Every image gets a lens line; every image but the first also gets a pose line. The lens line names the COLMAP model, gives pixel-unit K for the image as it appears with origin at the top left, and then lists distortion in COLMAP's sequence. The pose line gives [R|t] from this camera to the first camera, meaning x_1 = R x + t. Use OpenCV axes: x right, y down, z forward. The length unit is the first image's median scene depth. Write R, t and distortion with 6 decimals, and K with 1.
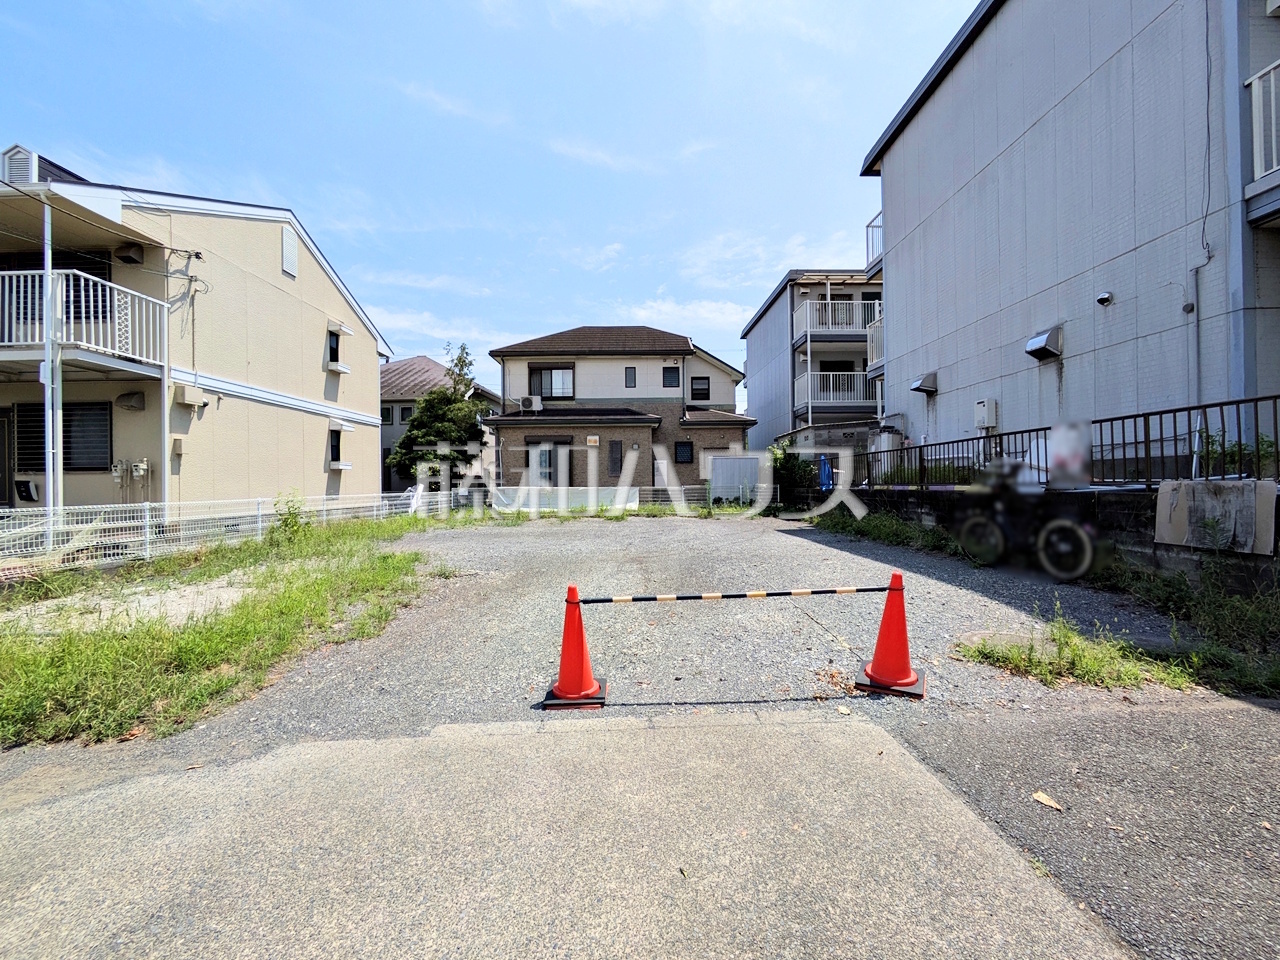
lens RADIAL K [[506.9, 0, 640.8], [0, 506.9, 482.5], [0, 0, 1]] dist [-0.004544, 0.002998]
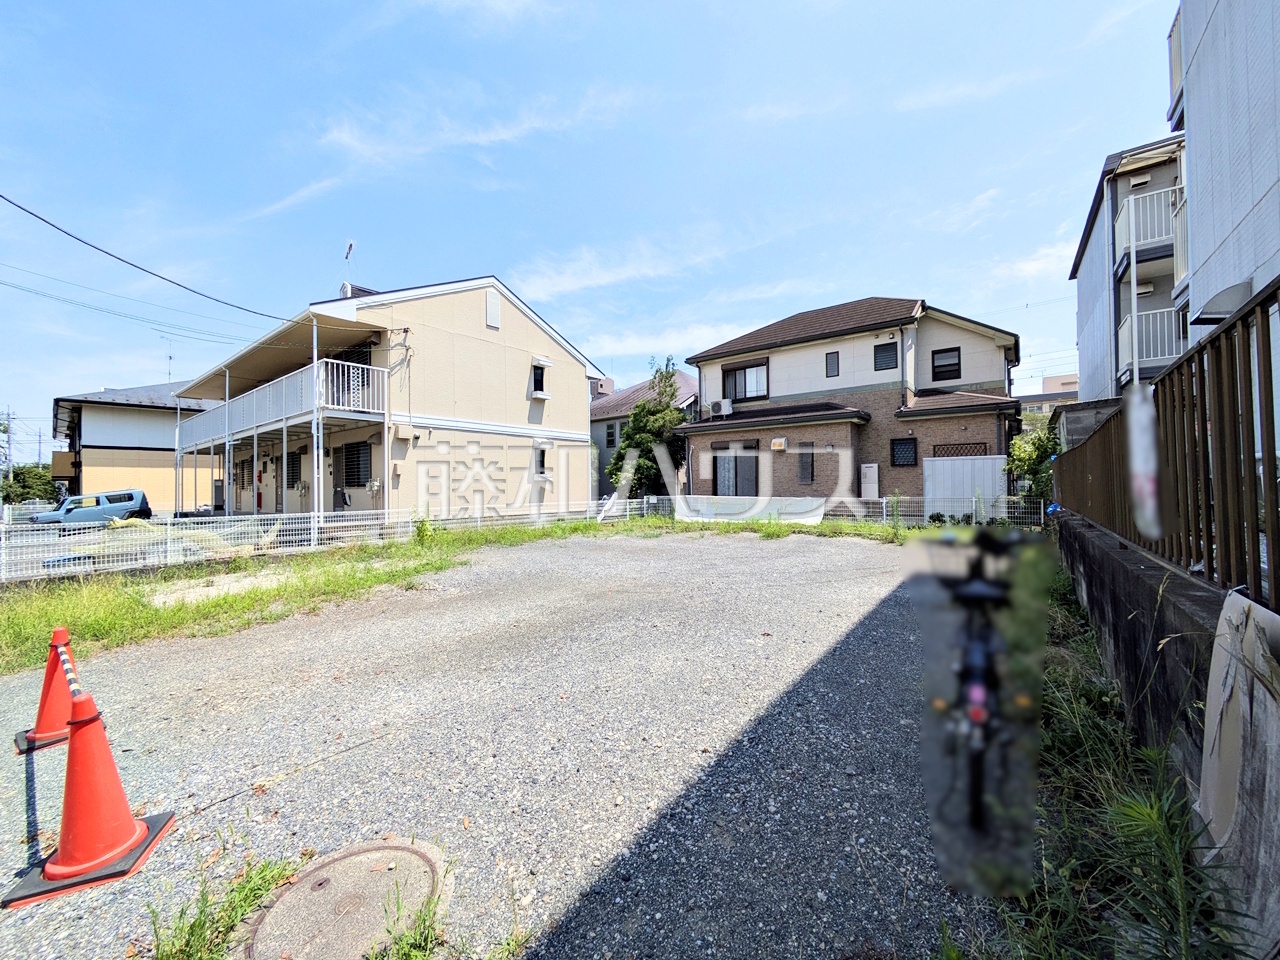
lens RADIAL K [[506.9, 0, 640.8], [0, 506.9, 482.5], [0, 0, 1]] dist [-0.004544, 0.002998]
pose [[0.788064, -0.003255, -0.615584, 0.382615], [0.003940, 0.999992, -0.000244, -0.024289], [0.615580, -0.002233, 0.788071, 0.240757]]
